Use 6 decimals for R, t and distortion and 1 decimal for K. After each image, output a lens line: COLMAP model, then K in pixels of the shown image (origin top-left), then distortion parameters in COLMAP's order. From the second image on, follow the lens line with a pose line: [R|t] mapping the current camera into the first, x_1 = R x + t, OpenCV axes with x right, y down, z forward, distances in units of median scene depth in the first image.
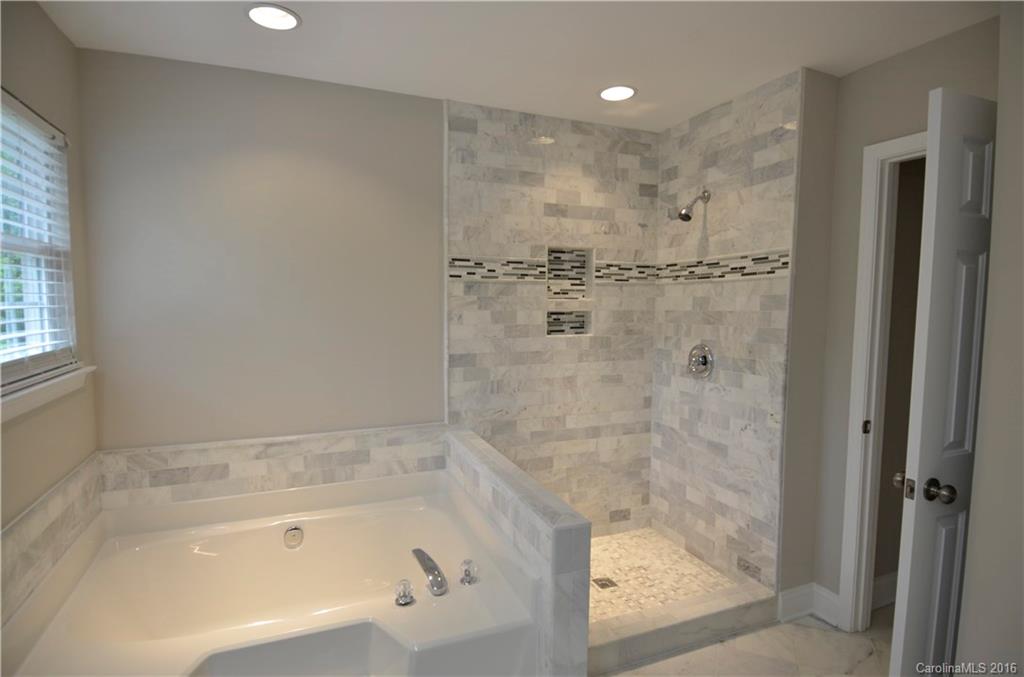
lens RADIAL K [[527.6, 0, 514.5], [0, 527.6, 346.4], [0, 0, 1]] dist [0.046326, -0.050776]
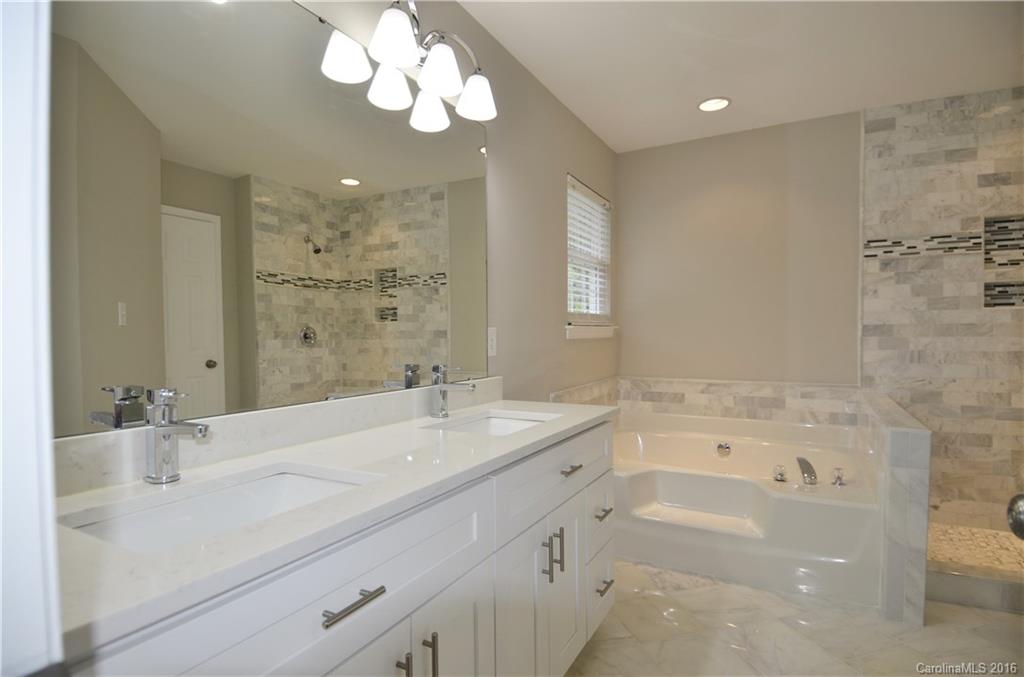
lens RADIAL K [[527.6, 0, 514.5], [0, 527.6, 346.4], [0, 0, 1]] dist [0.046326, -0.050776]
pose [[0.627218, 0.008655, -0.778796, 0.298372], [-0.057680, 0.997708, -0.035366, 0.144512], [0.776705, 0.067103, 0.626280, -0.300344]]
